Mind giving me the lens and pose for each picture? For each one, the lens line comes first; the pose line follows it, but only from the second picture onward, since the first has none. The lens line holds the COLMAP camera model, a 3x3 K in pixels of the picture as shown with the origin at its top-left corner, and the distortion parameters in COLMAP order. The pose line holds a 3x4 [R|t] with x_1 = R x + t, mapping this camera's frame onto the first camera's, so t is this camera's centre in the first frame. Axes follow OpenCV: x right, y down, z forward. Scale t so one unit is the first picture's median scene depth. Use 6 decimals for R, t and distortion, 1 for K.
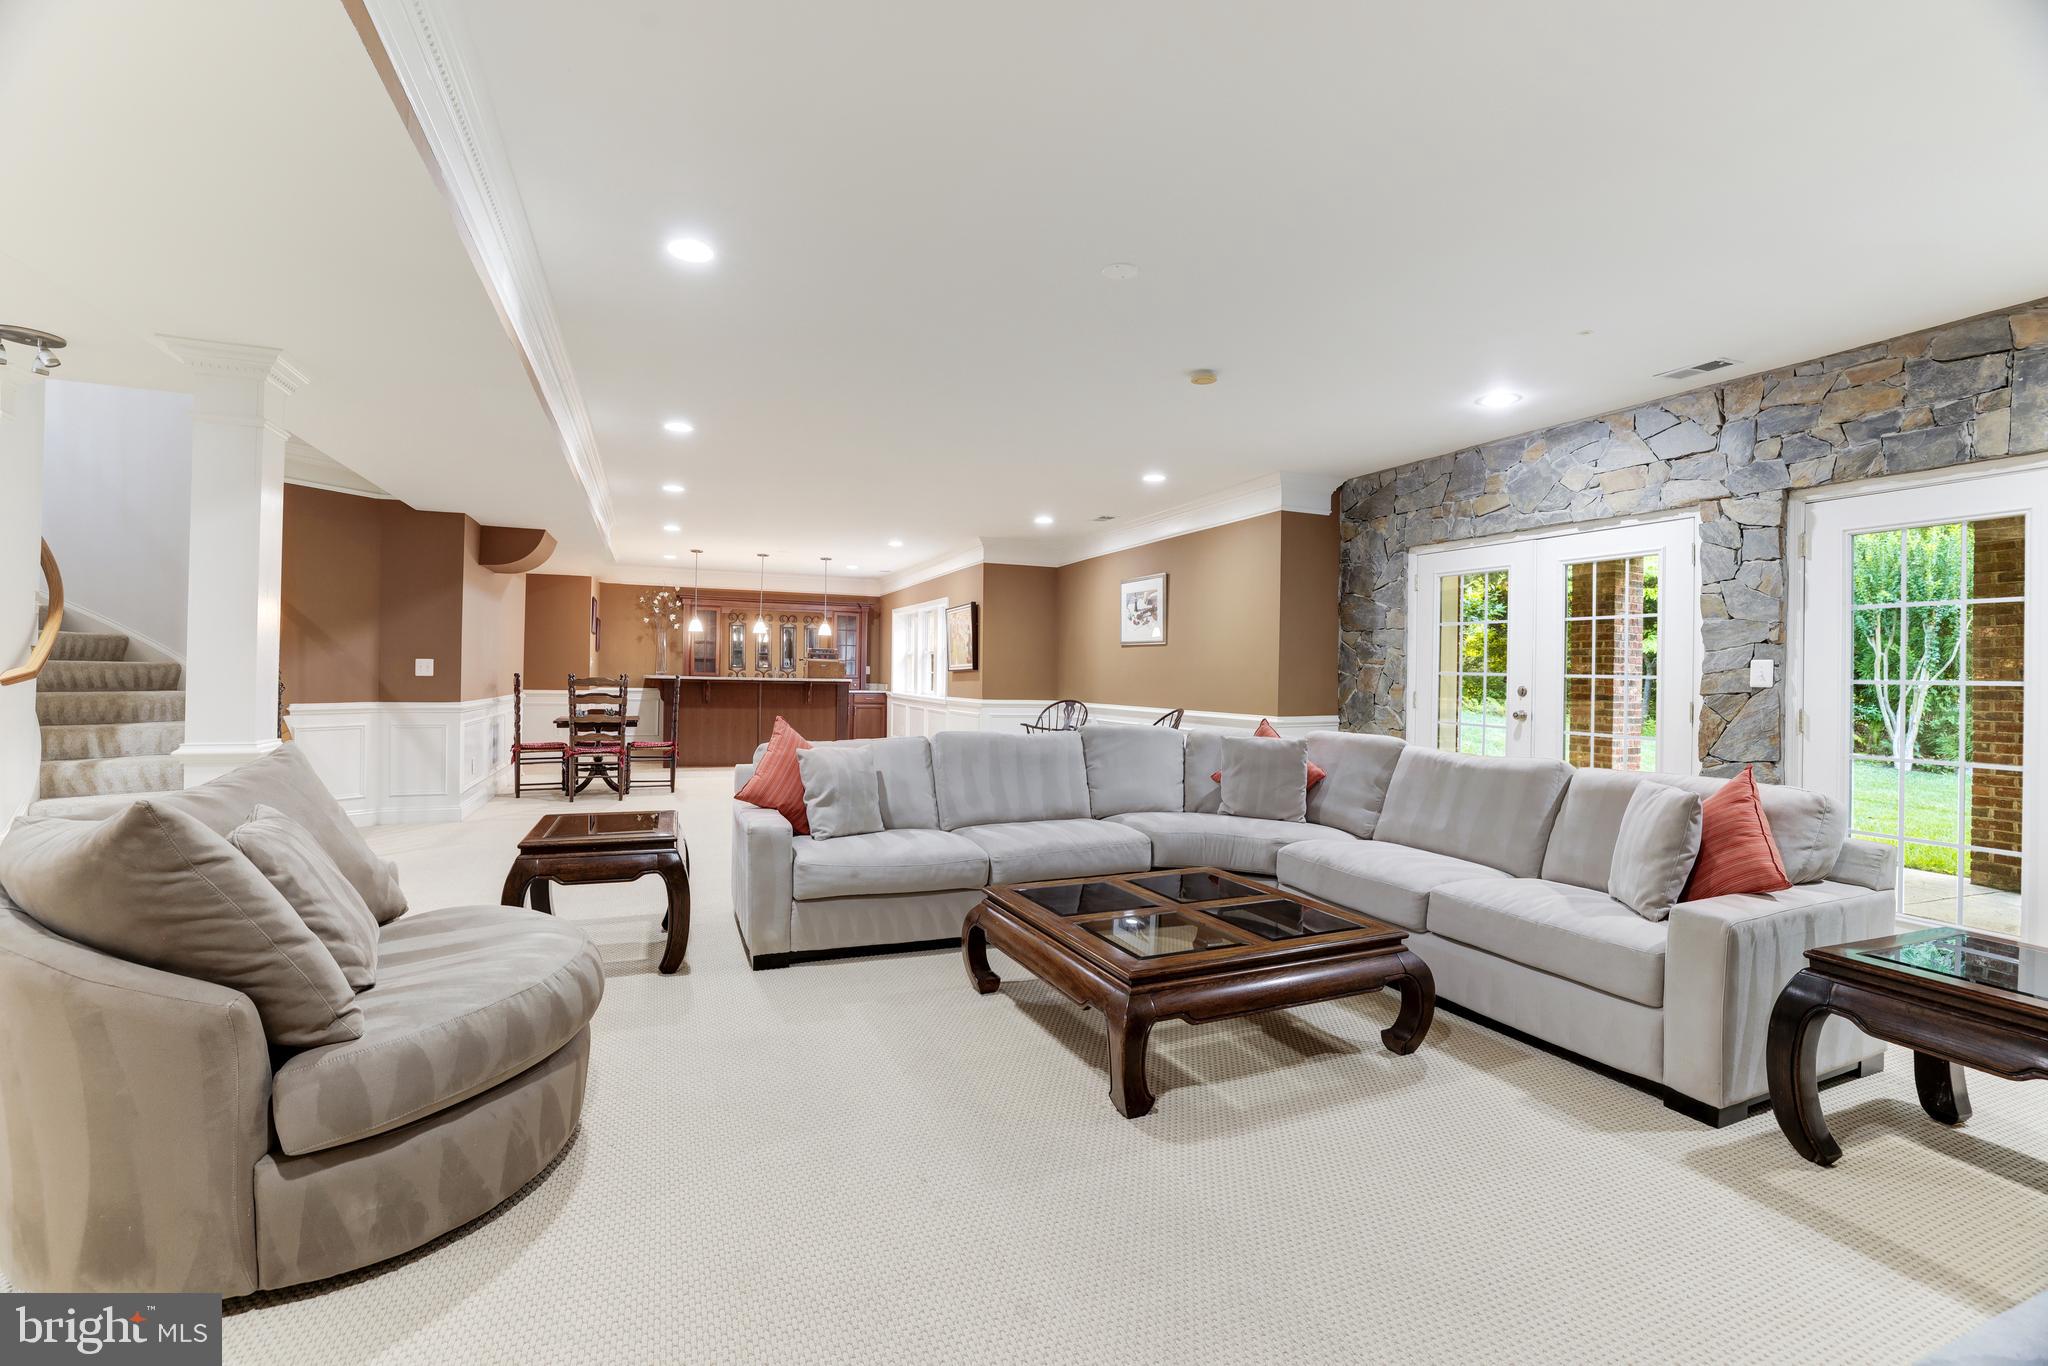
lens RADIAL K [[879.8, 0, 1026.8], [0, 879.8, 673.4], [0, 0, 1]] dist [-0.010815, 0.005327]
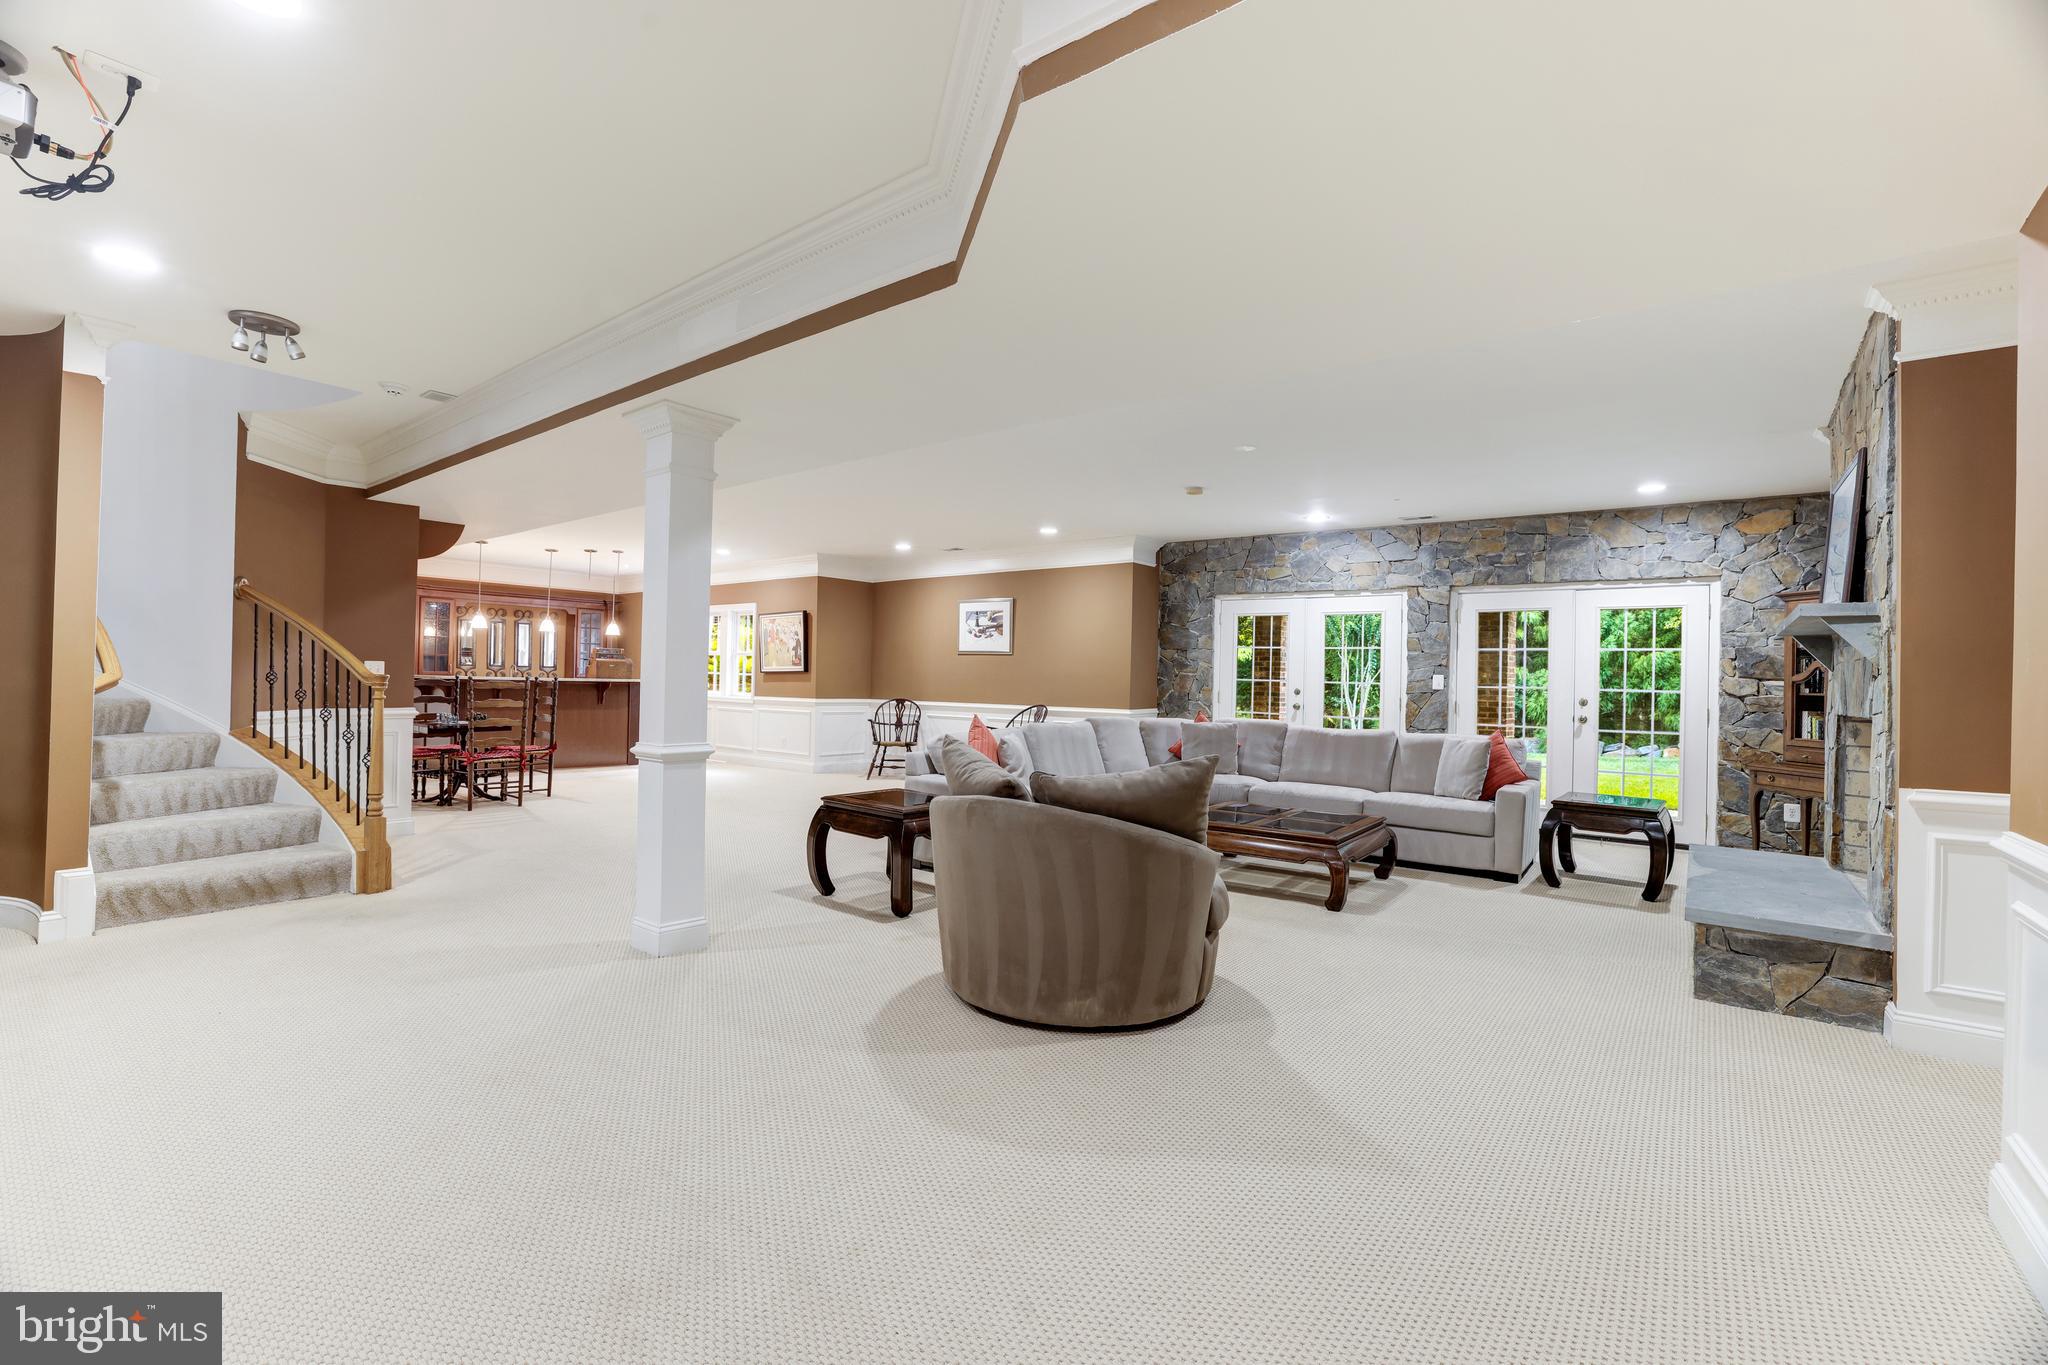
lens RADIAL K [[879.8, 0, 1017.2], [0, 879.8, 684.0], [0, 0, 1]] dist [-0.010815, 0.005327]
pose [[0.875445, -0.001476, 0.483315, -0.564885], [-0.006678, 0.999863, 0.015149, -0.012049], [-0.483271, -0.016490, 0.875315, -0.142677]]
